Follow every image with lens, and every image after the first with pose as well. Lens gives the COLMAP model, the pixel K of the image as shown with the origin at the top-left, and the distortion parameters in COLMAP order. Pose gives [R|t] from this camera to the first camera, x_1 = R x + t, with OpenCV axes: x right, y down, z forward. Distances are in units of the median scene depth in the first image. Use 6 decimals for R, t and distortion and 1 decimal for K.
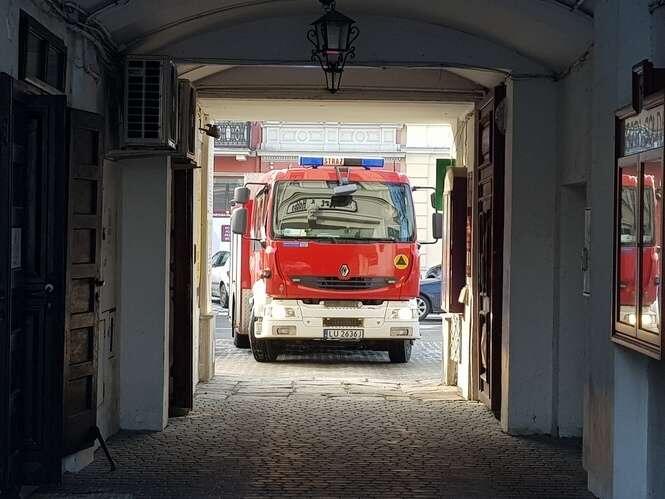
lens RADIAL K [[516.8, 0, 335.5], [0, 516.8, 245.6], [0, 0, 1]] dist [0.002508, -0.008991]
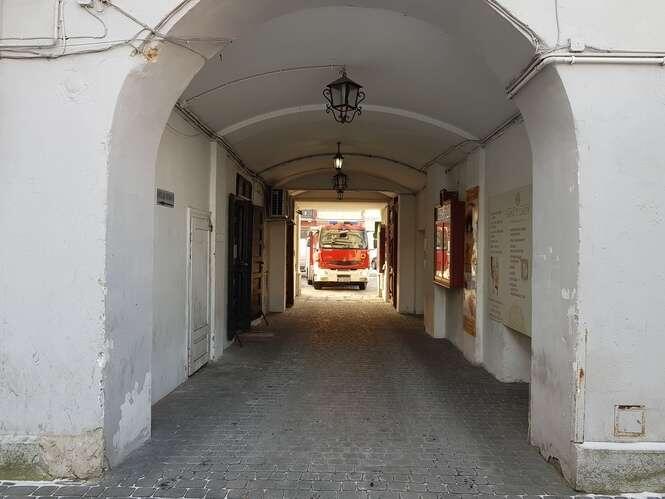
lens RADIAL K [[516.8, 0, 335.5], [0, 516.8, 245.6], [0, 0, 1]] dist [0.002508, -0.008991]
pose [[0.999488, -0.001174, -0.031964, 0.062277], [0.001022, 0.999988, -0.004756, -0.014261], [0.031970, 0.004721, 0.999478, -1.997461]]
